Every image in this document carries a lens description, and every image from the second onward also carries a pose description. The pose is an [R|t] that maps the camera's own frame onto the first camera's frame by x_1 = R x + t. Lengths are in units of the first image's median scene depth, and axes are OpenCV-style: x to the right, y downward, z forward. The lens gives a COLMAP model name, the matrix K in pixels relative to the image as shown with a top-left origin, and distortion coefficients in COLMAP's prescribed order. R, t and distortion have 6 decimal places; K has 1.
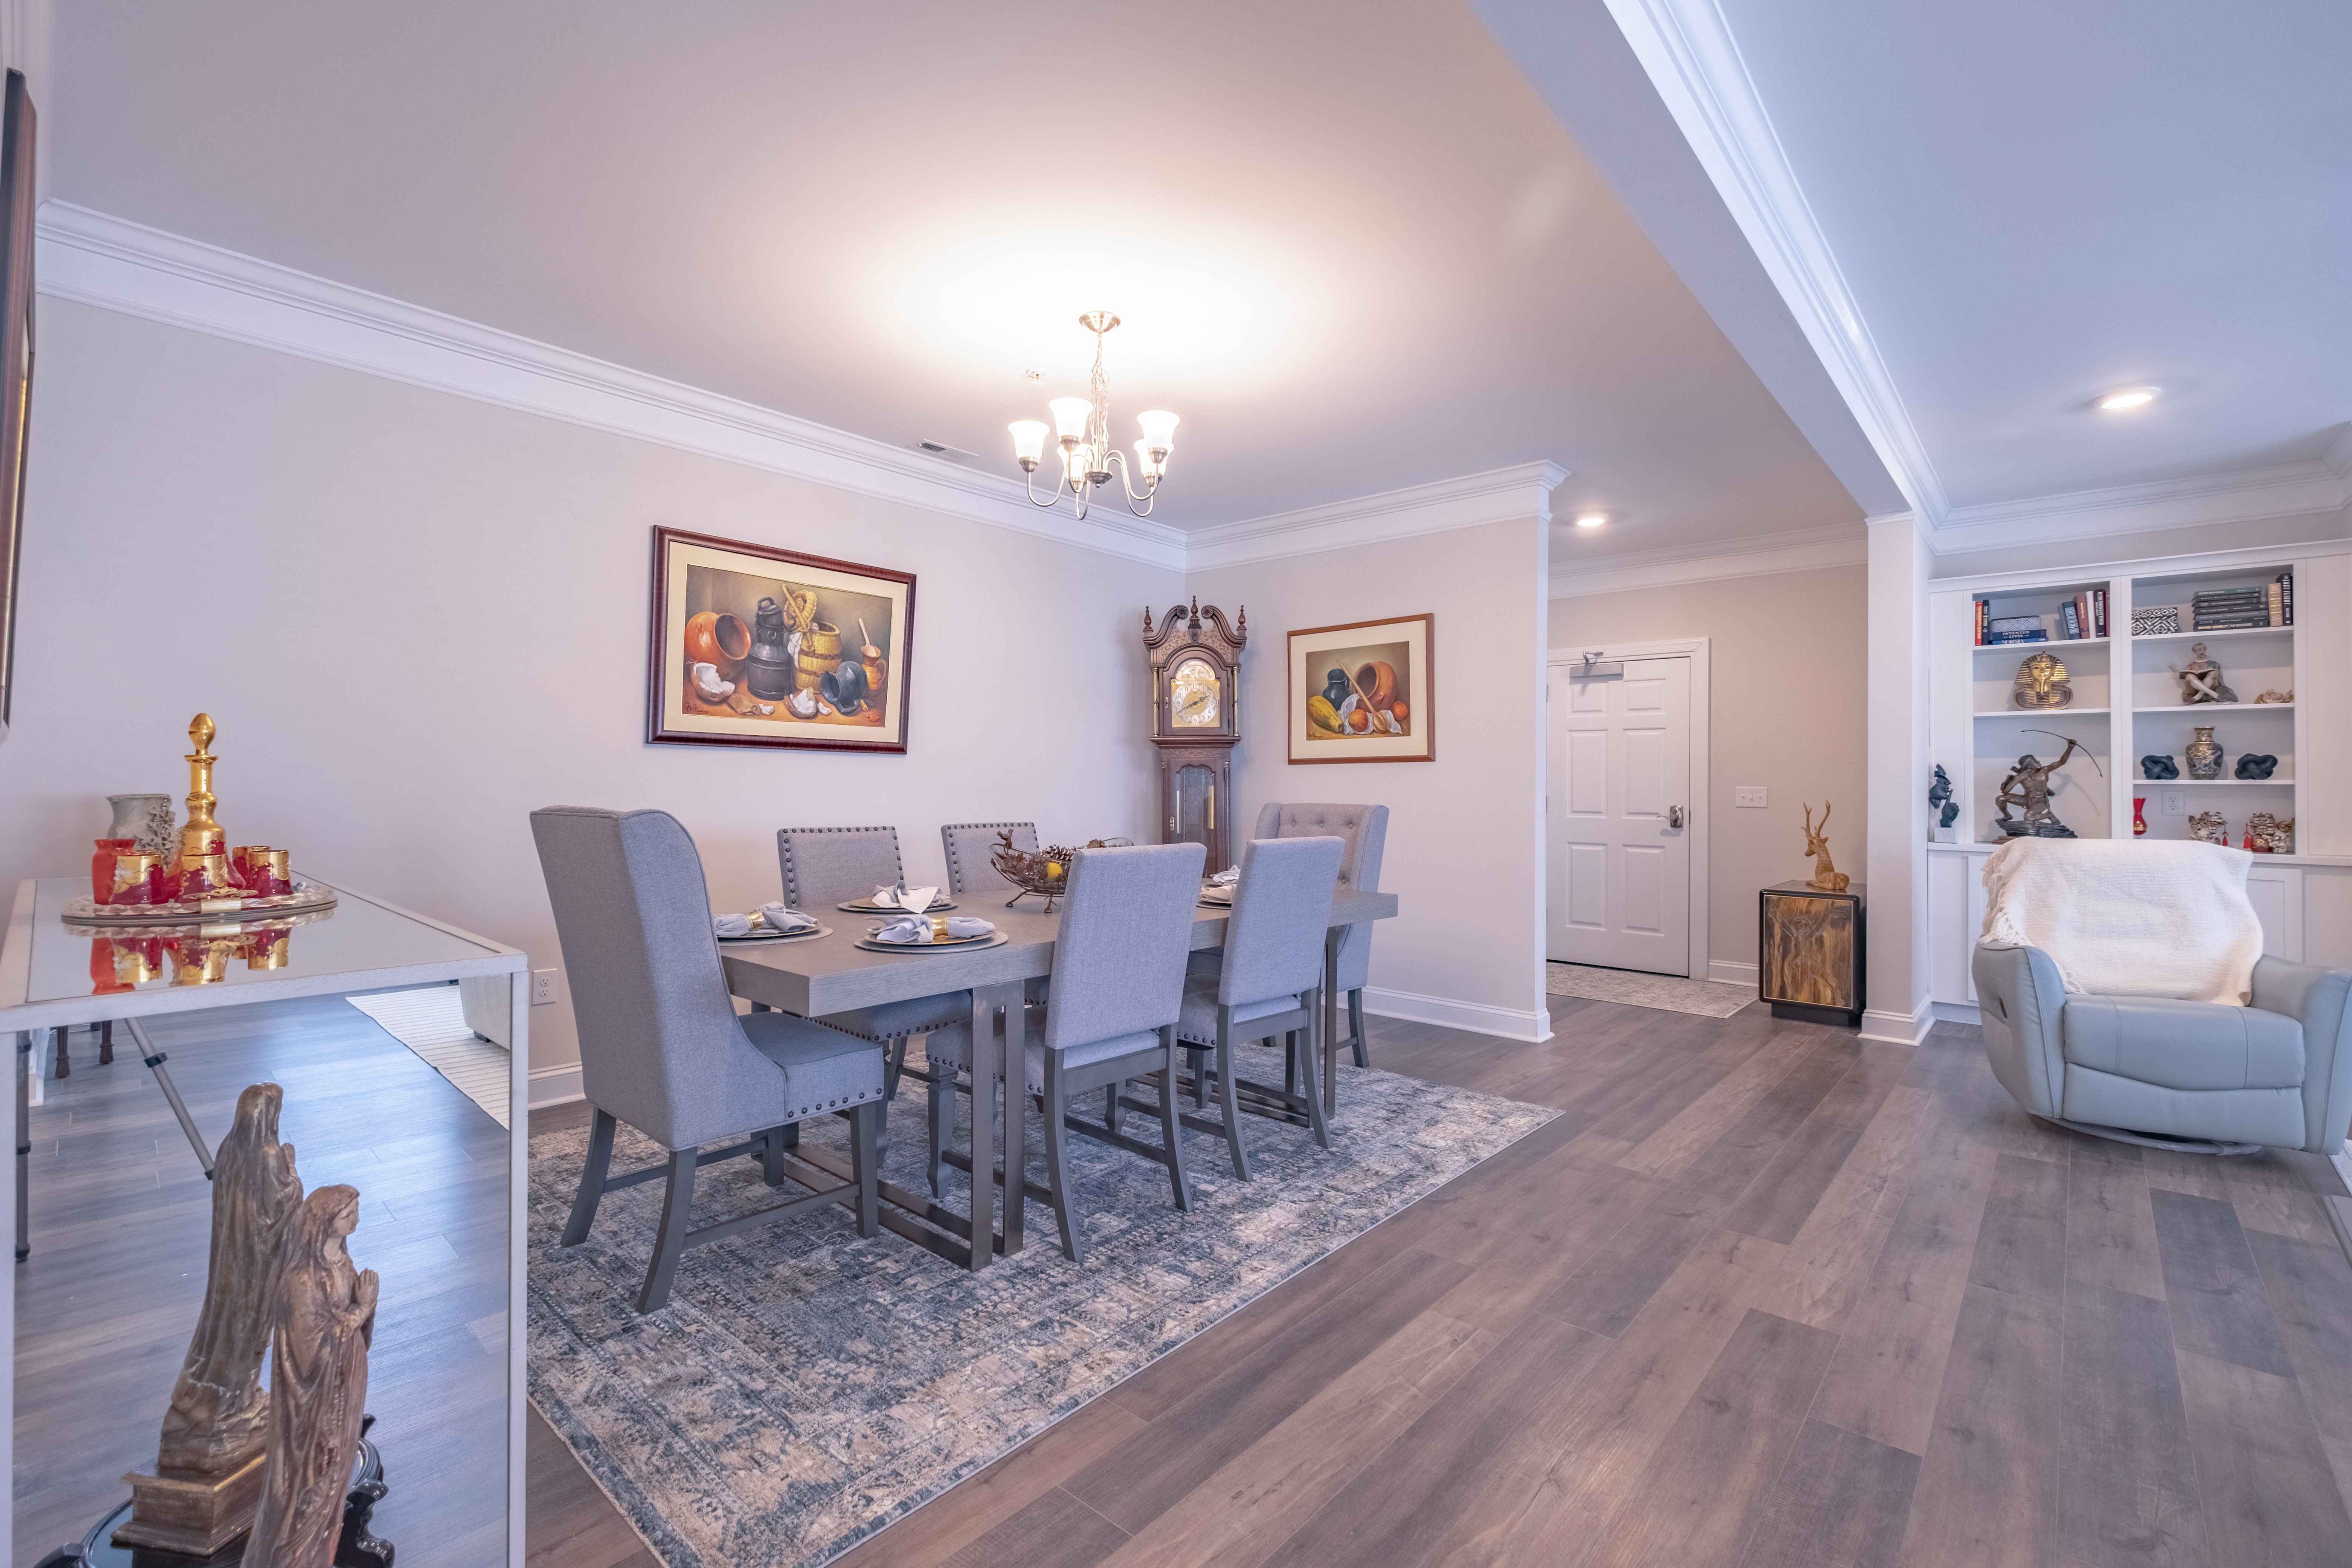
lens RADIAL K [[1033.9, 0, 1174.1], [0, 1033.9, 771.0], [0, 0, 1]] dist [-0.005149, 0.000657]
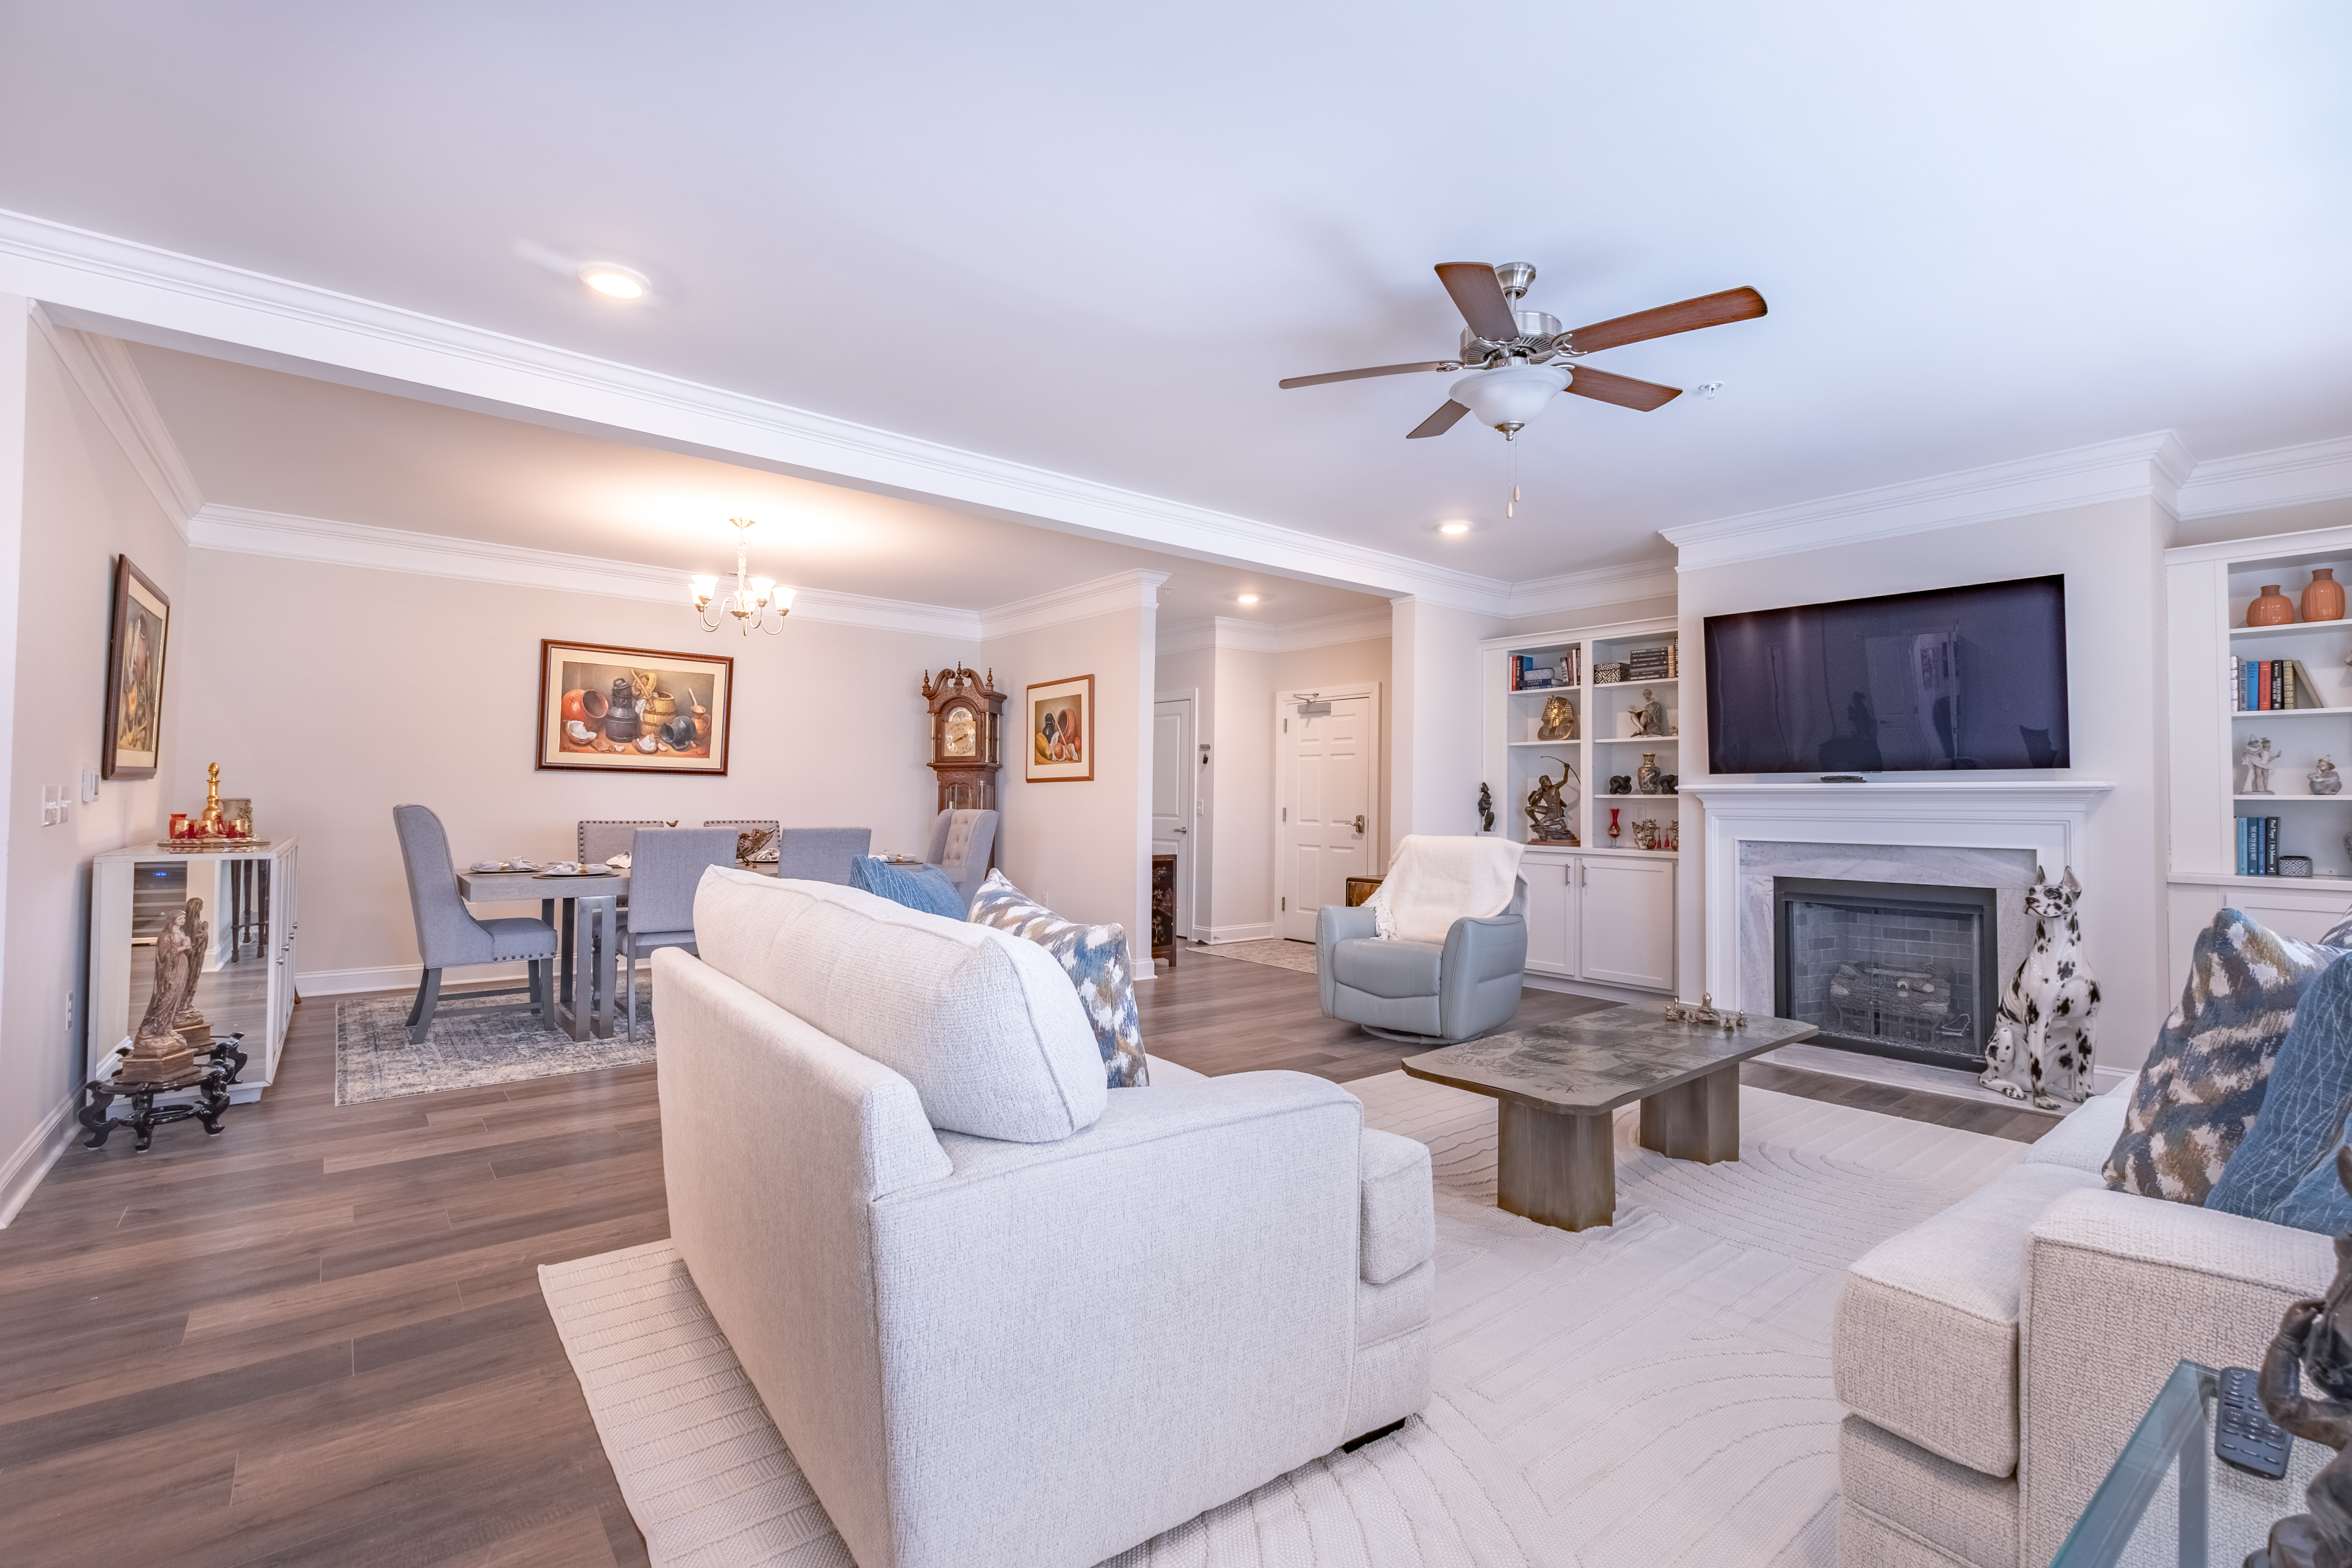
lens RADIAL K [[1033.9, 0, 1174.1], [0, 1033.9, 771.0], [0, 0, 1]] dist [-0.005149, 0.000657]
pose [[0.986462, -0.001650, -0.163981, 0.631960], [-0.000991, 0.999871, -0.016024, 0.000114], [0.163987, 0.015970, 0.986333, -0.383449]]
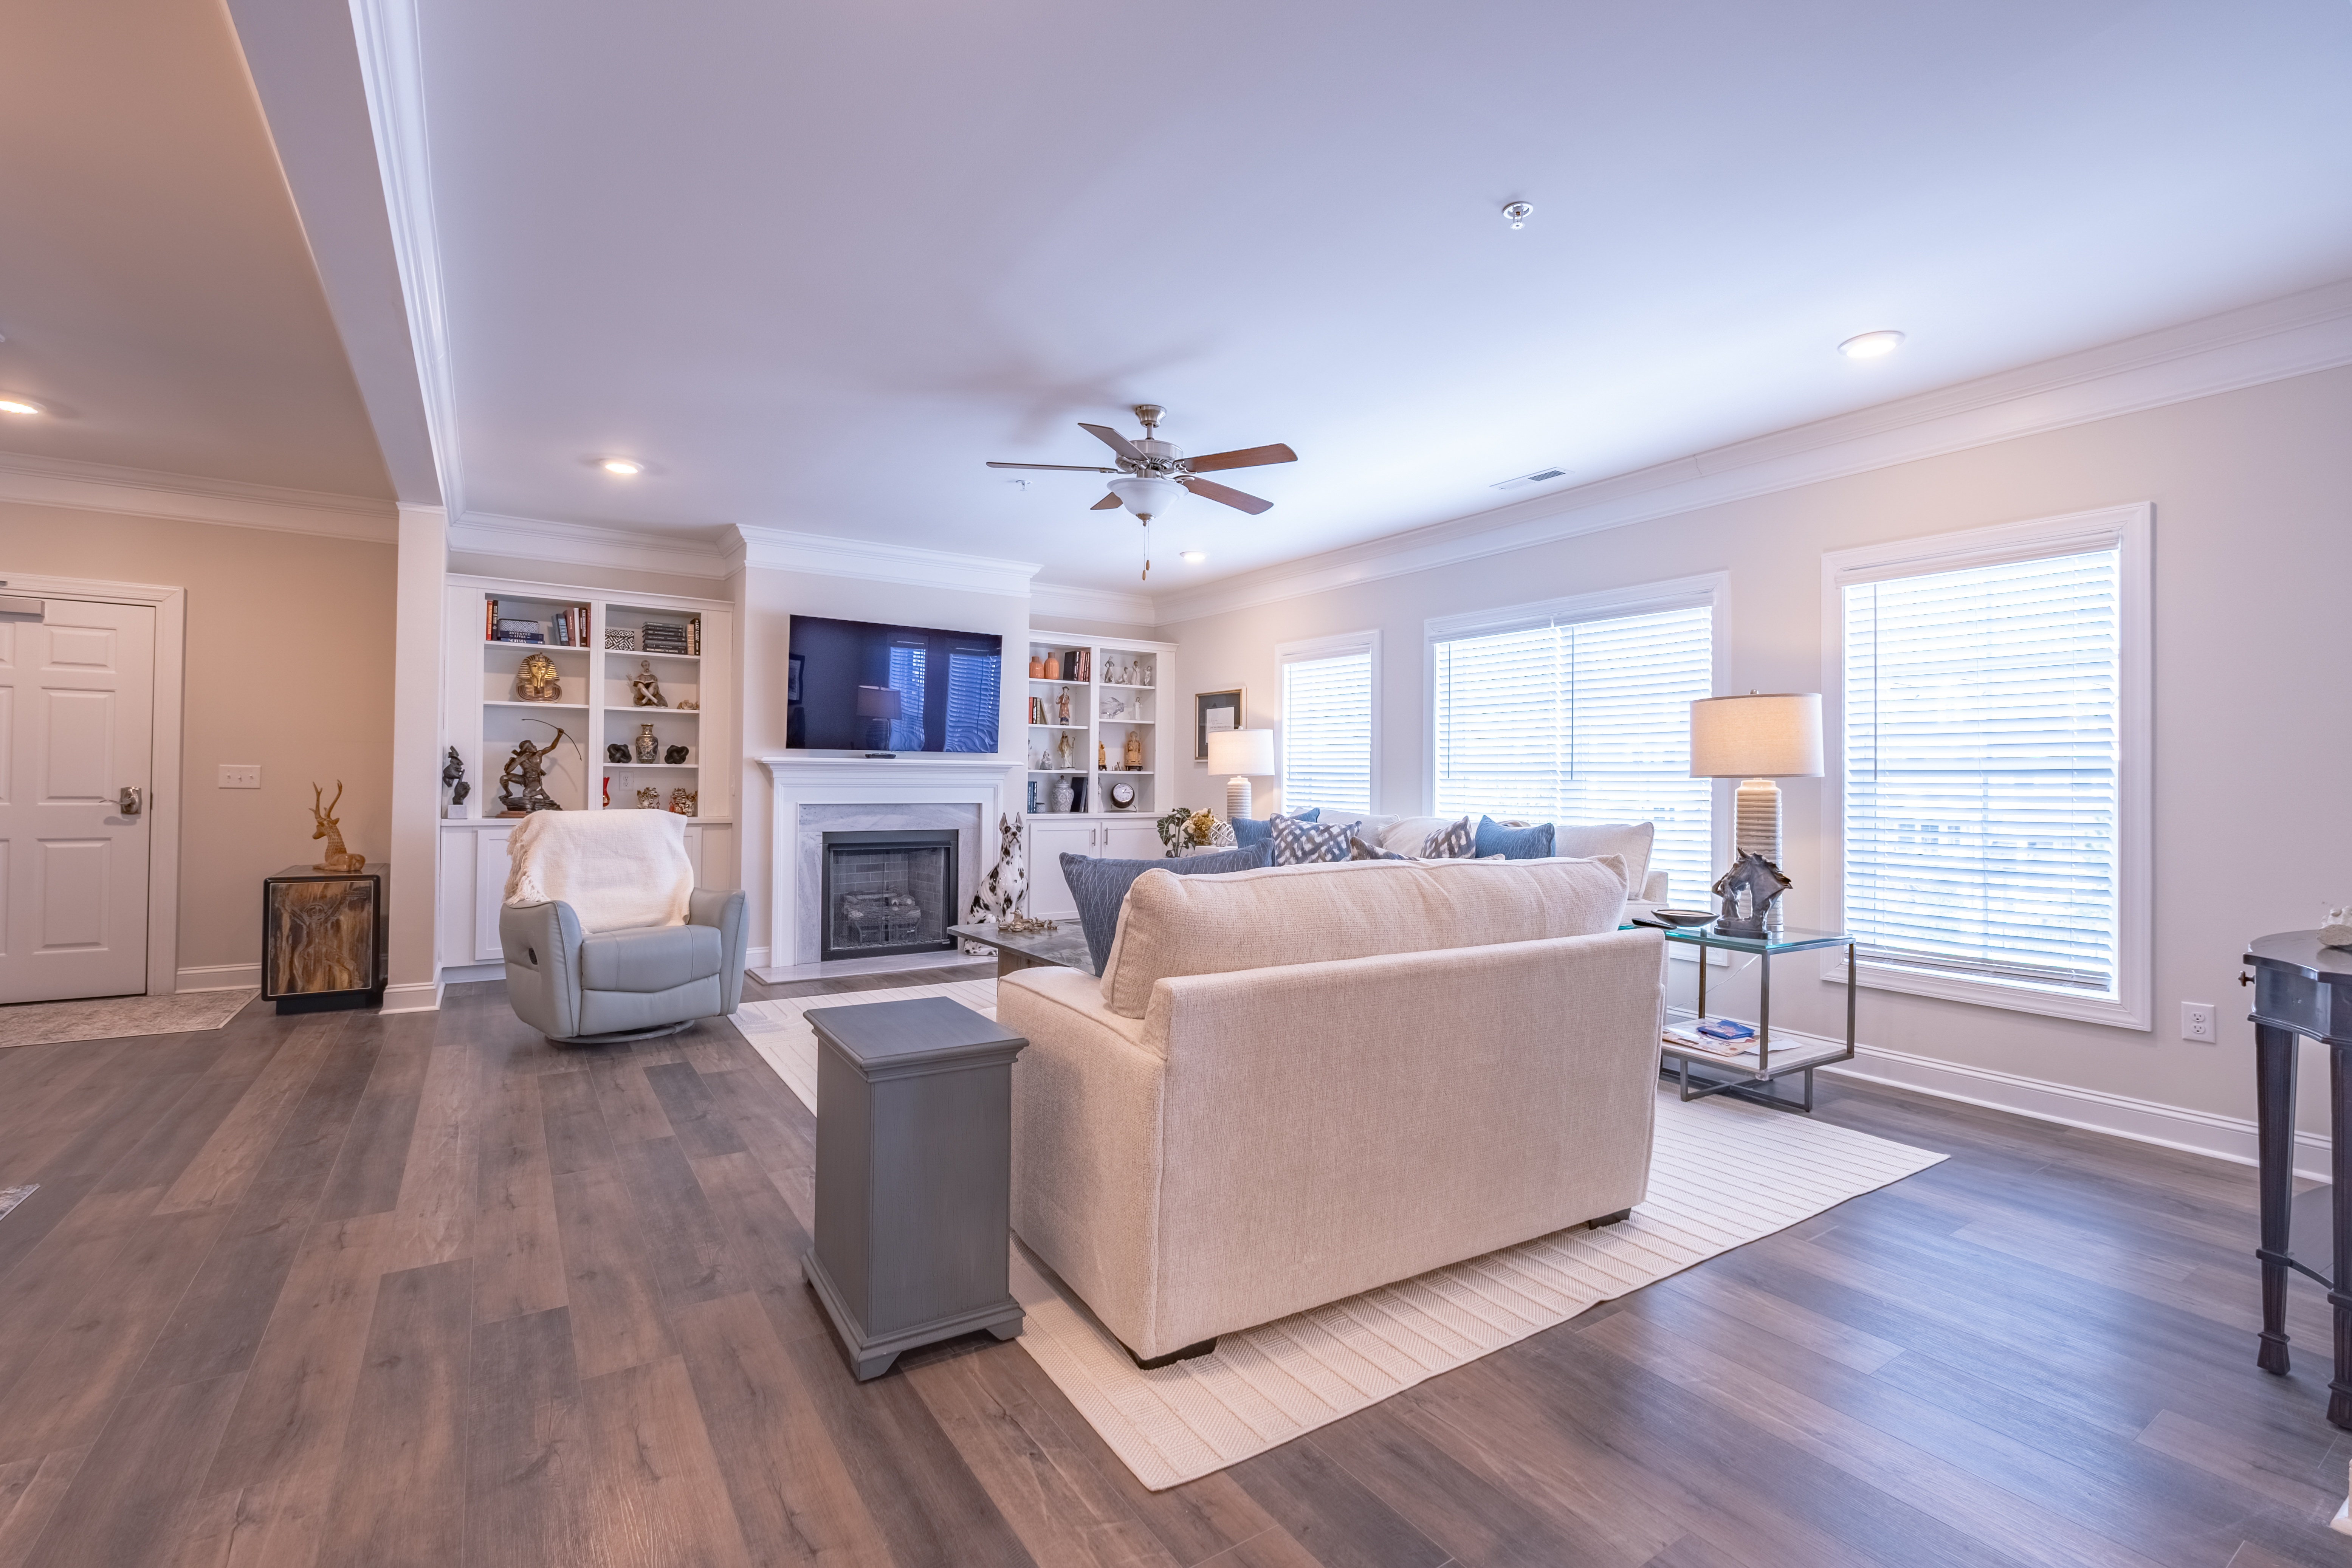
lens RADIAL K [[1033.9, 0, 1174.1], [0, 1033.9, 771.0], [0, 0, 1]] dist [-0.005149, 0.000657]
pose [[0.262314, 0.004546, 0.964972, -0.109646], [-0.024255, 0.999704, 0.001884, -0.000942], [-0.964678, -0.023900, 0.262347, -0.008970]]
